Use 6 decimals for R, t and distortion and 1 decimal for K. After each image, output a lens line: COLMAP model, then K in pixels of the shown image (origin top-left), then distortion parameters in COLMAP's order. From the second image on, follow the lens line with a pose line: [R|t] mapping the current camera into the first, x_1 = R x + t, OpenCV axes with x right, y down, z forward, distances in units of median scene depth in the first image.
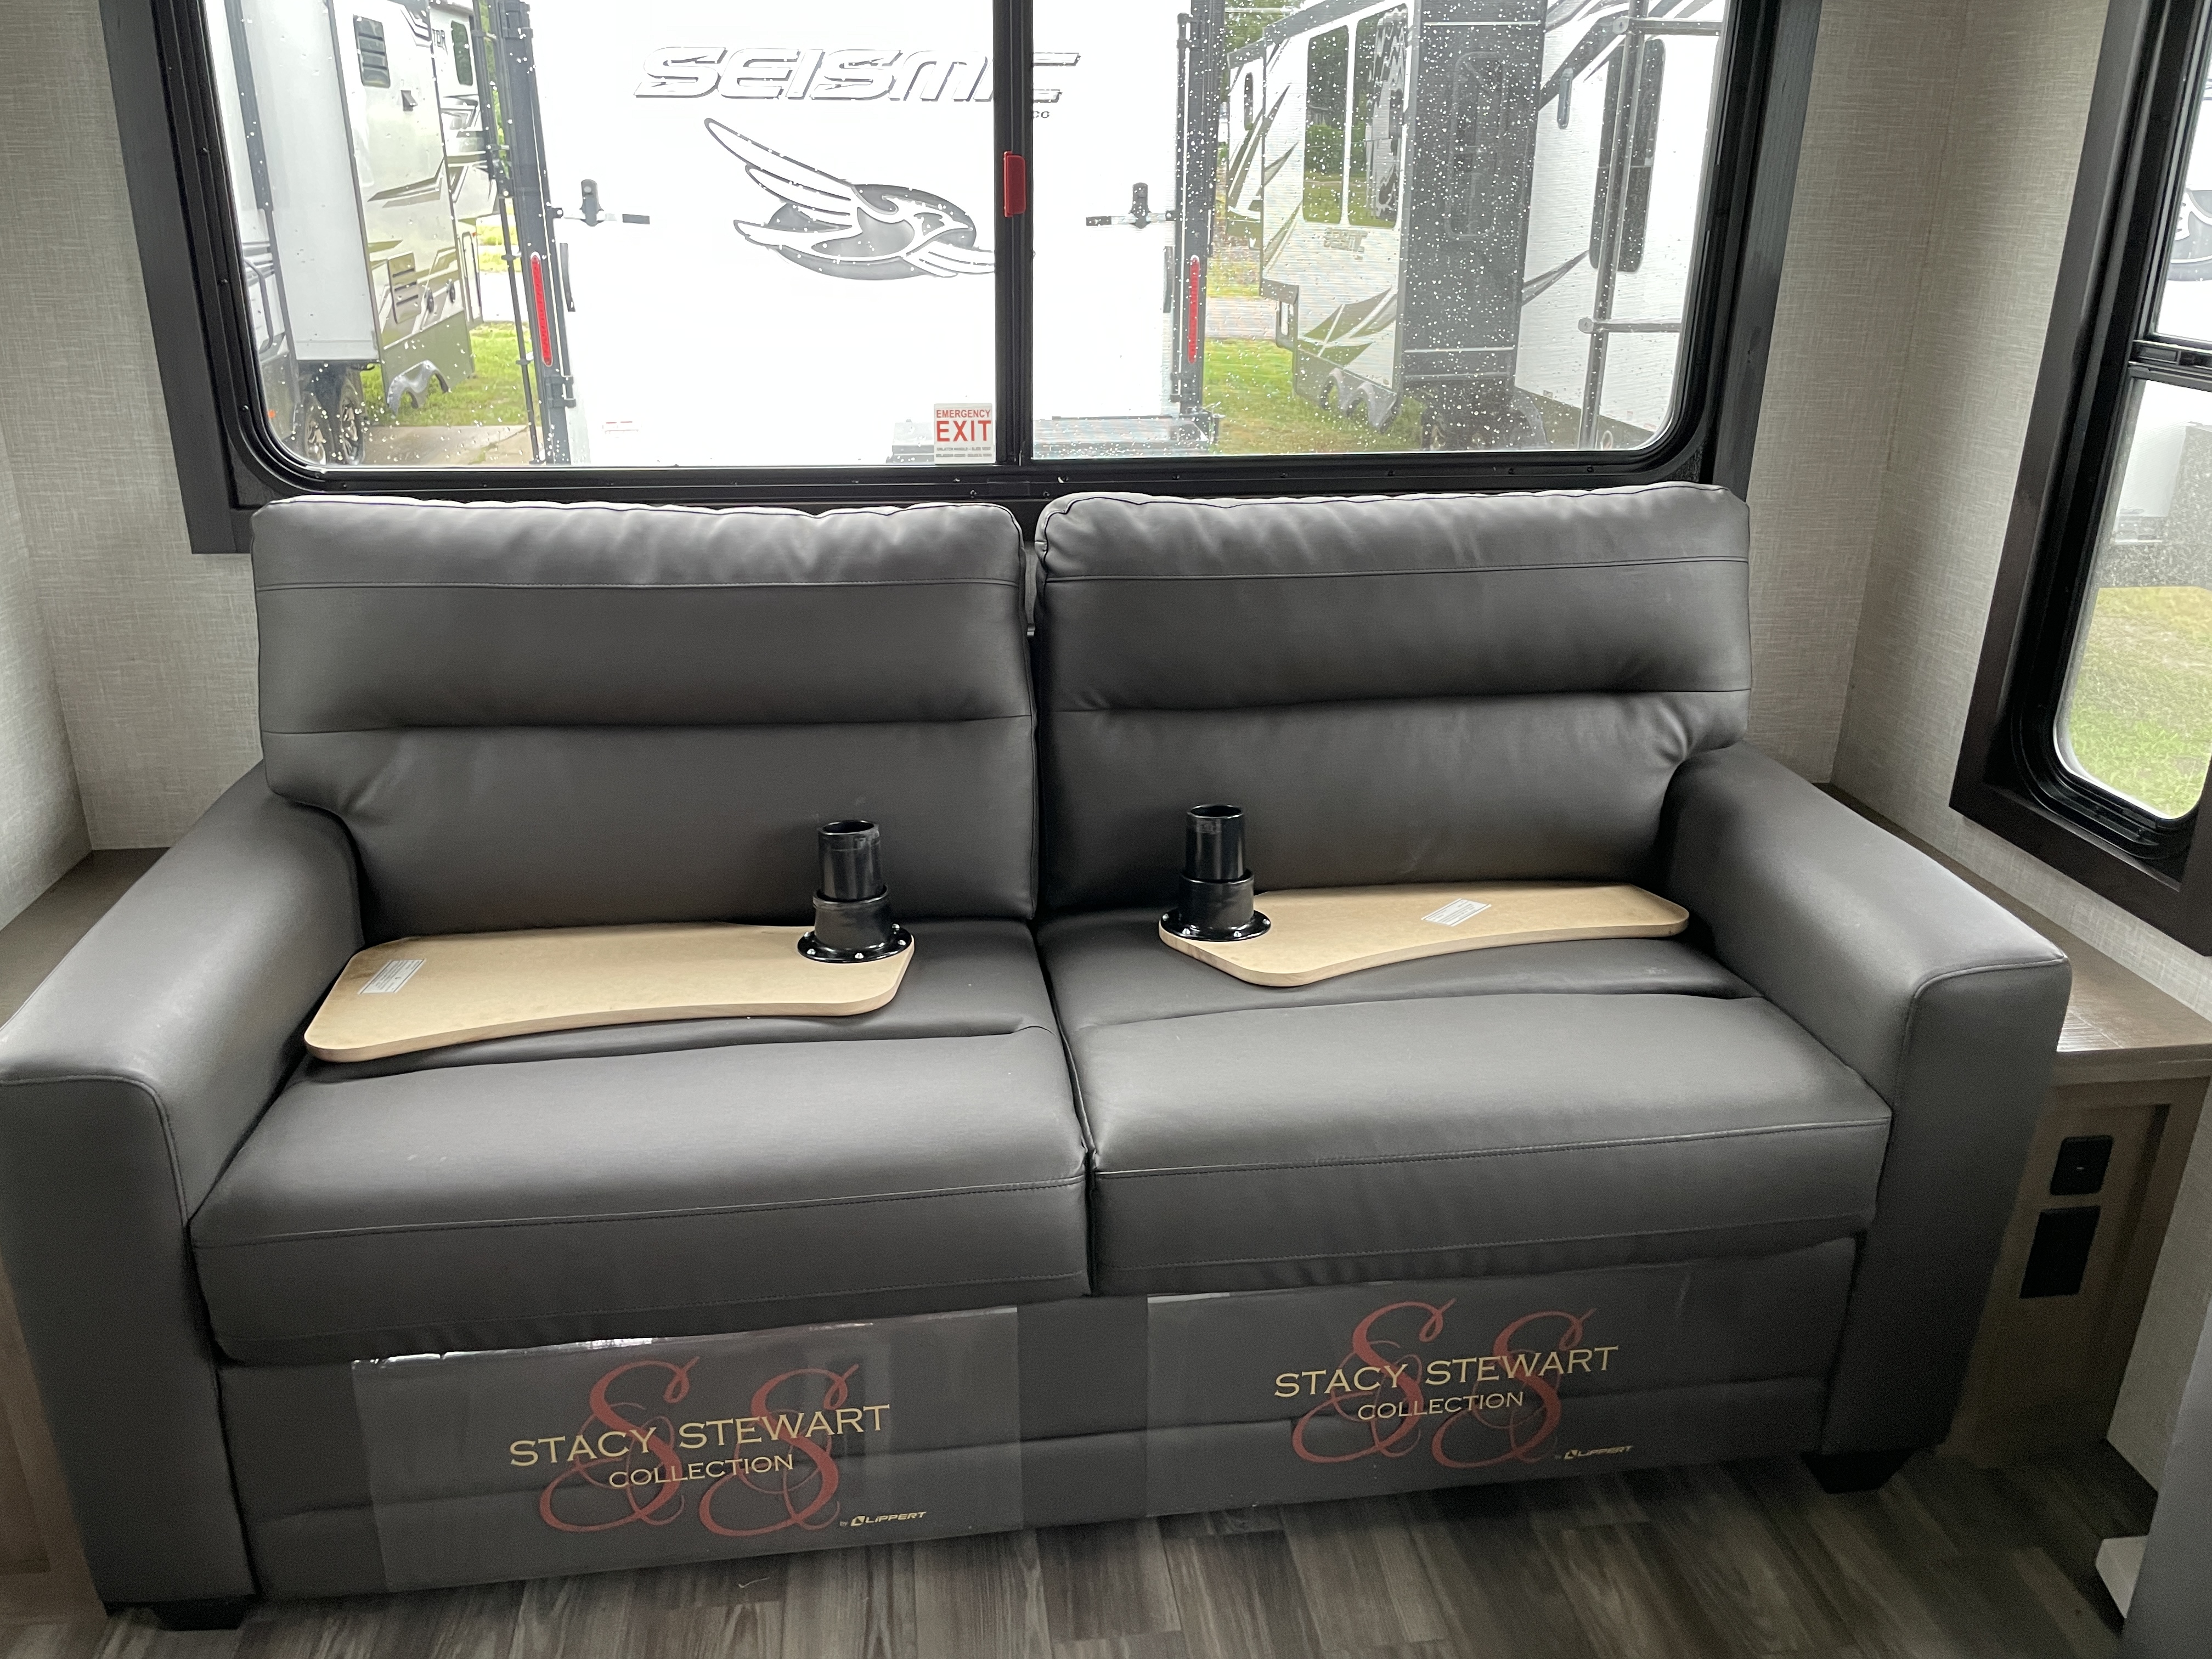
lens RADIAL K [[1684.7, 0, 1078.1], [0, 1684.7, 817.2], [0, 0, 1]] dist [0.087314, -0.126225]
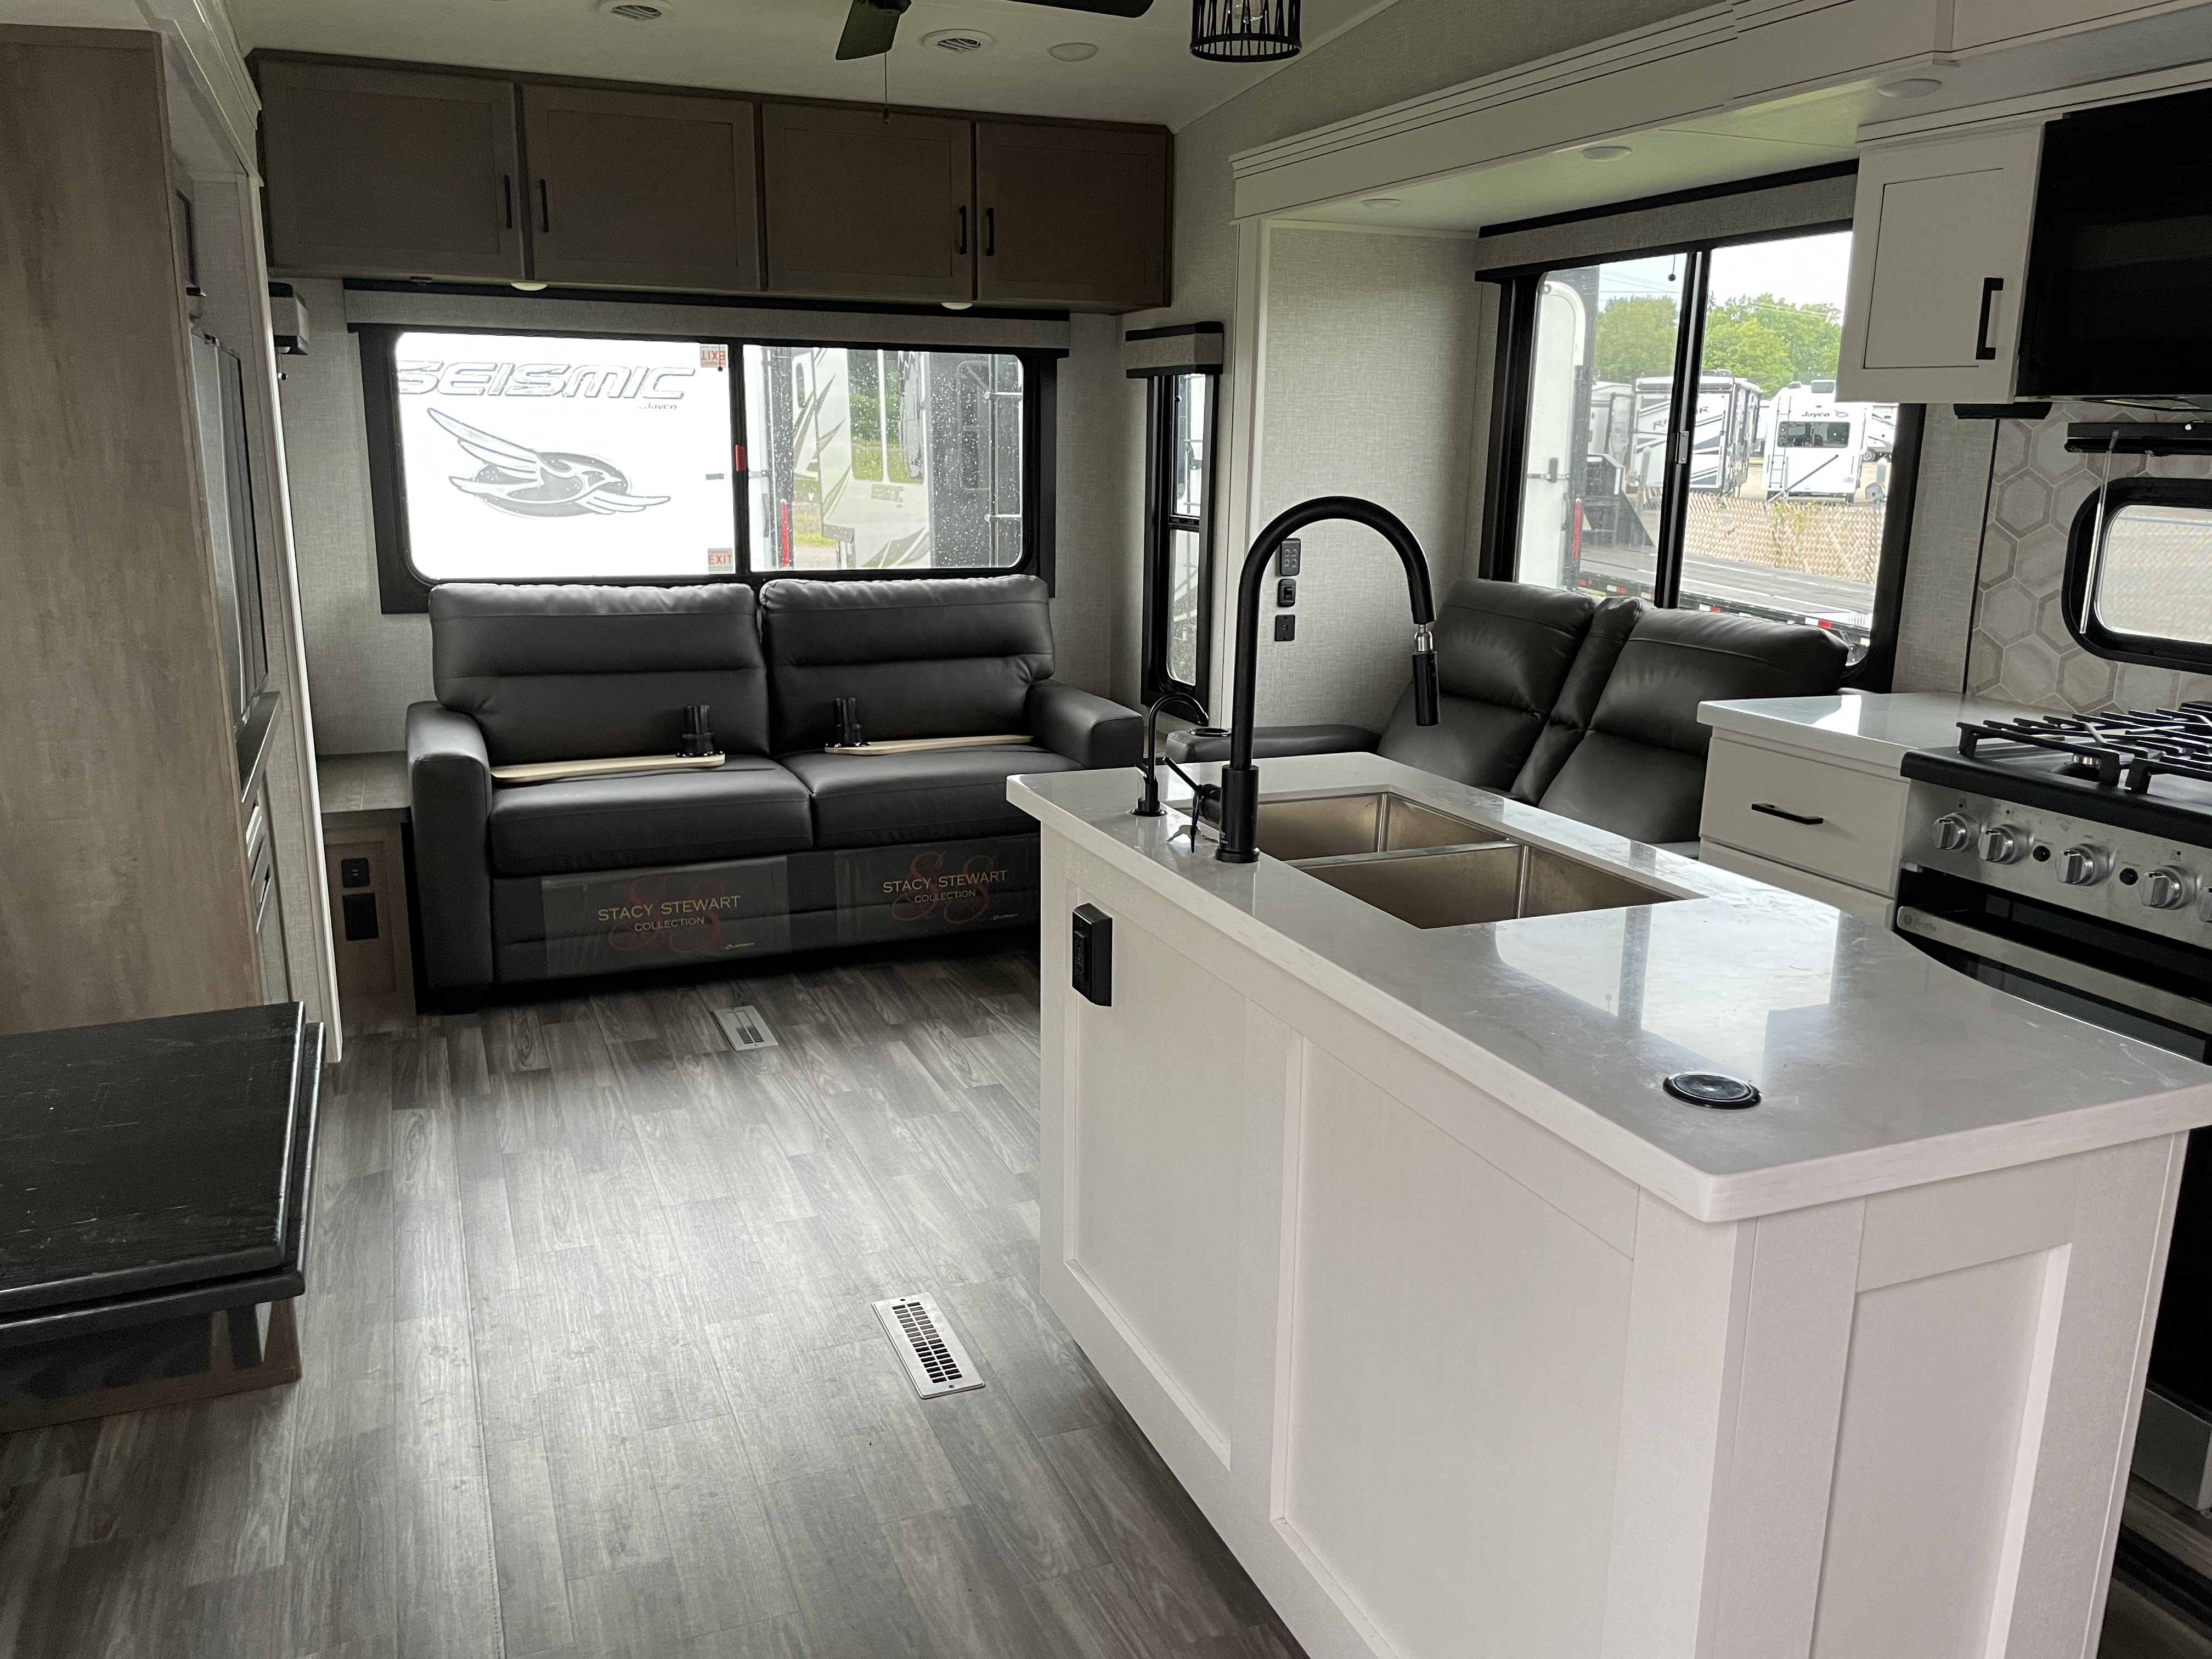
lens RADIAL K [[1684.7, 0, 1078.1], [0, 1684.7, 817.2], [0, 0, 1]] dist [0.087314, -0.126225]
pose [[0.967588, -0.053695, 0.246760, -0.205227], [0.087915, 0.987632, -0.129822, 0.513013], [-0.236738, 0.147308, 0.960341, -1.424857]]
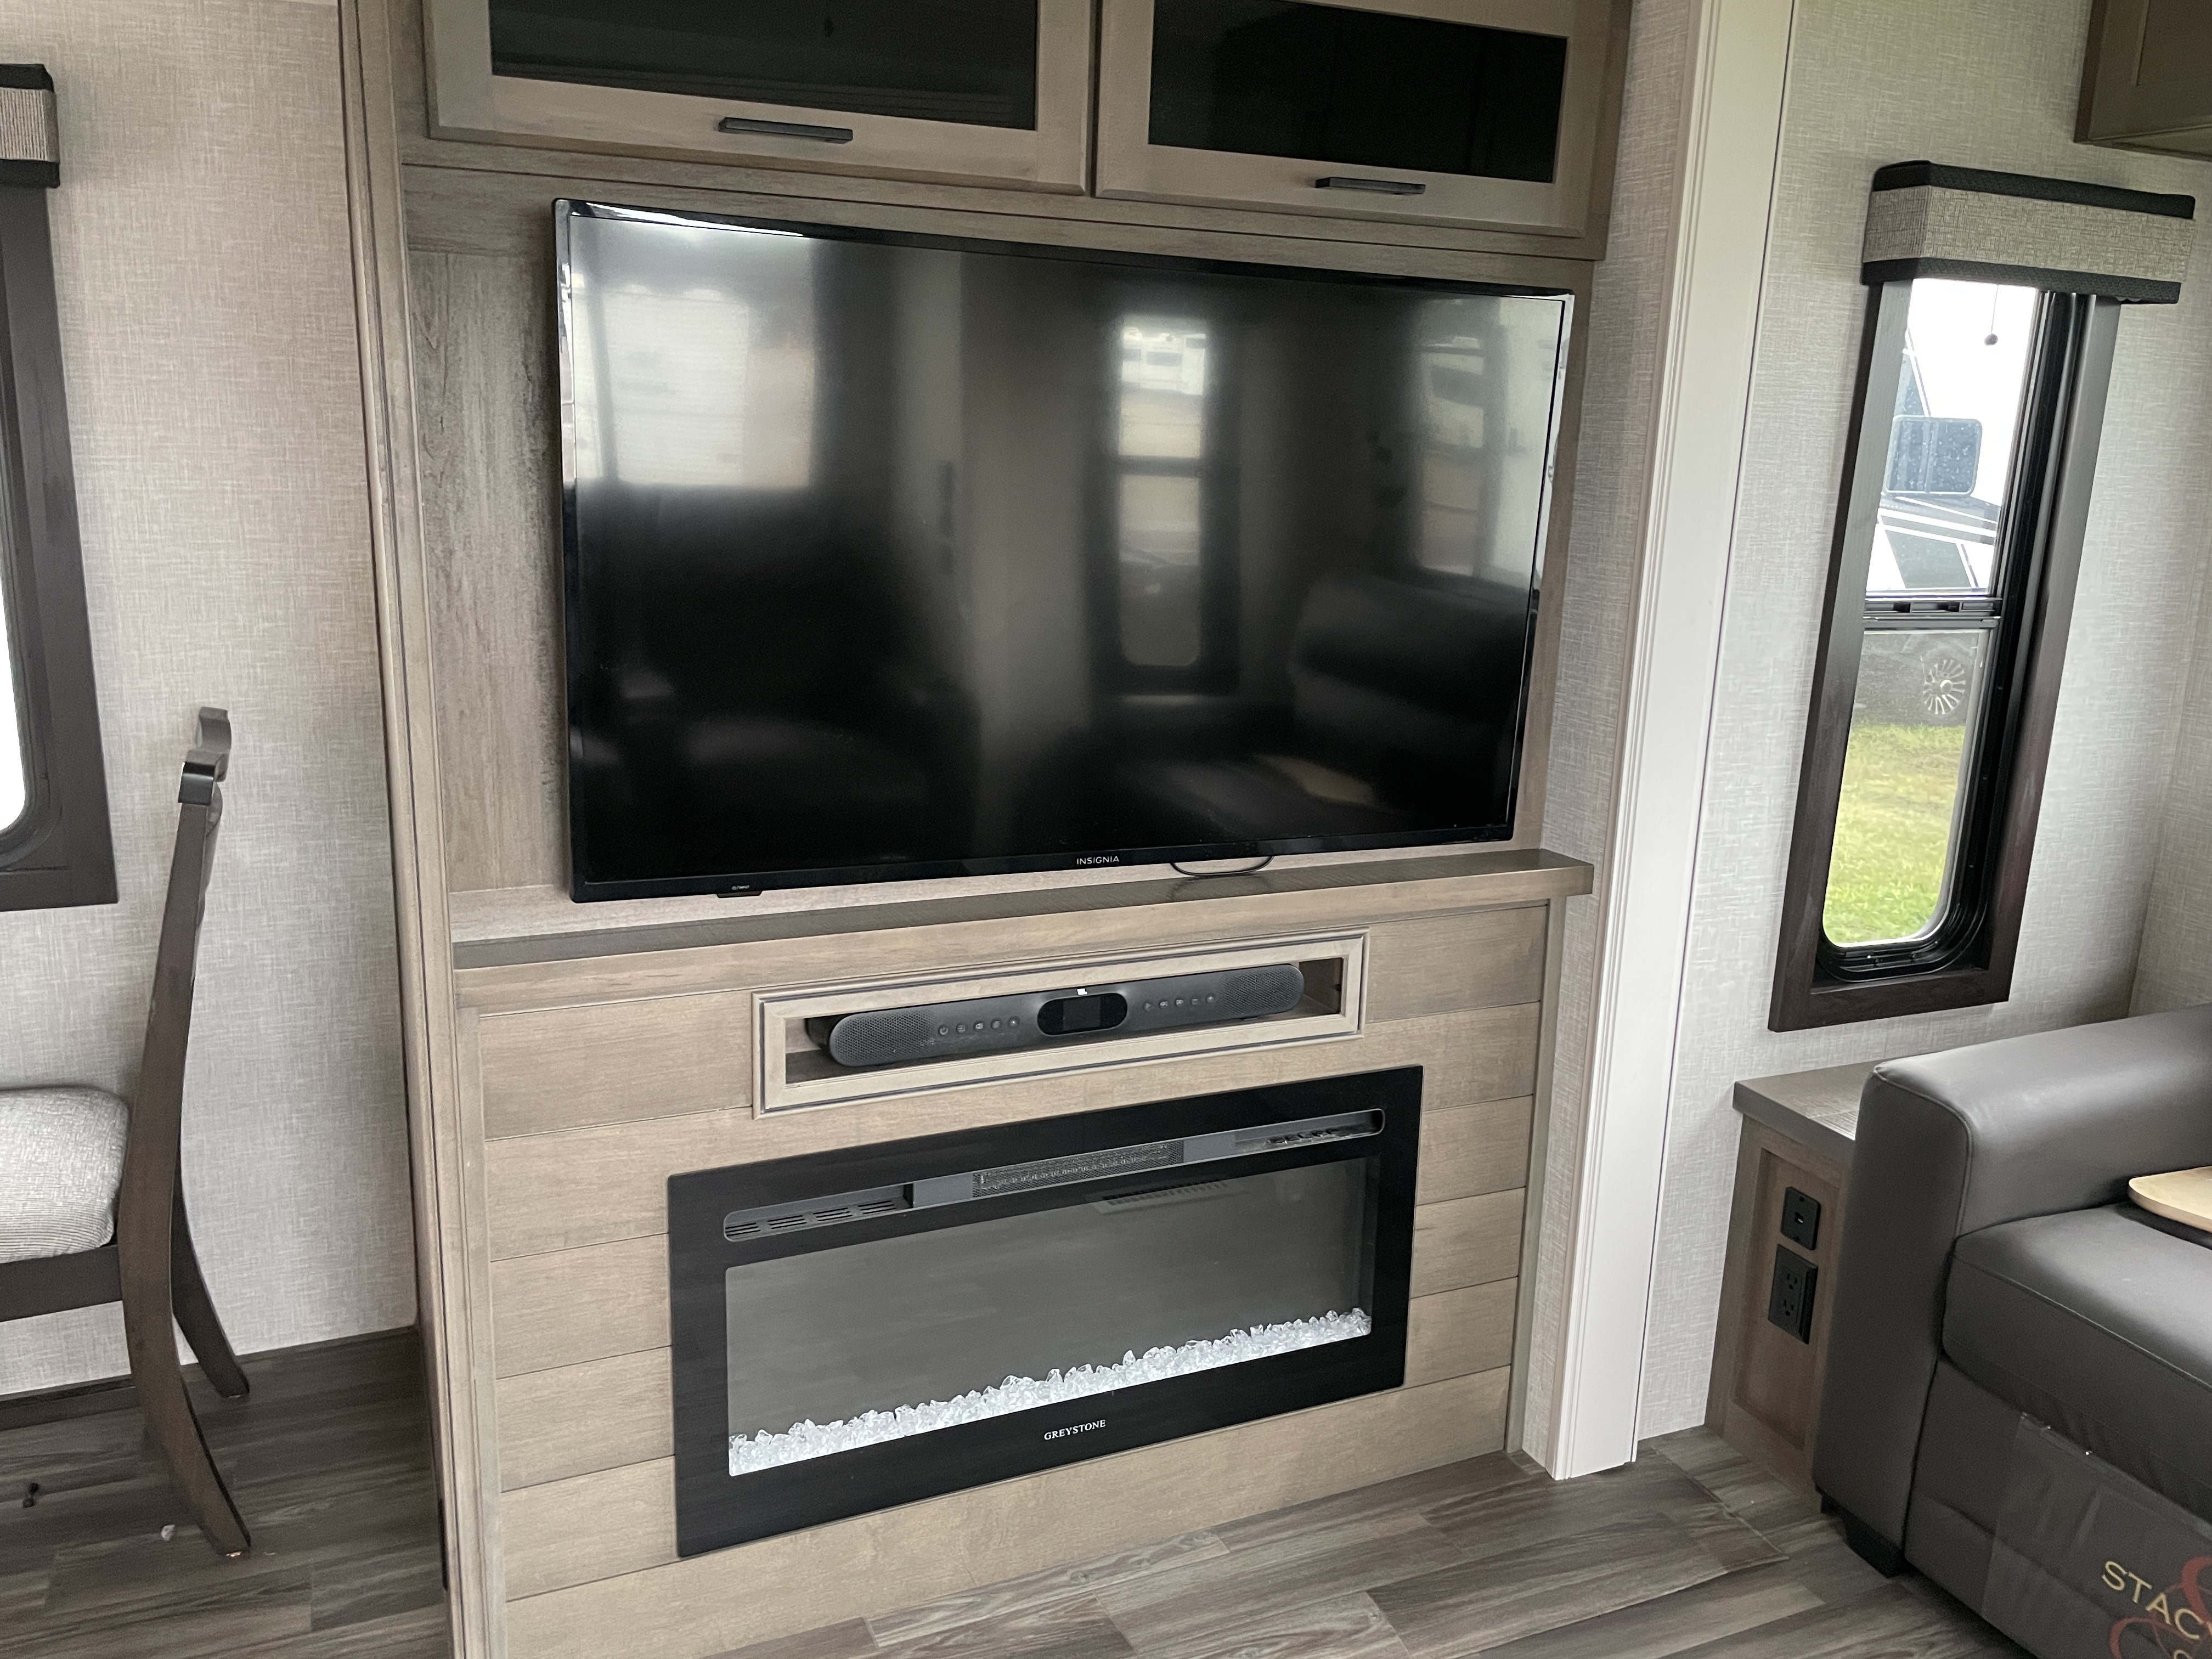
lens RADIAL K [[1684.7, 0, 1078.1], [0, 1684.7, 817.2], [0, 0, 1]] dist [0.087314, -0.126225]
pose [[0.278389, 0.222202, -0.934412, 0.348978], [-0.371738, 0.921976, 0.108493, 0.032594], [0.885613, 0.317154, 0.339269, -0.127981]]
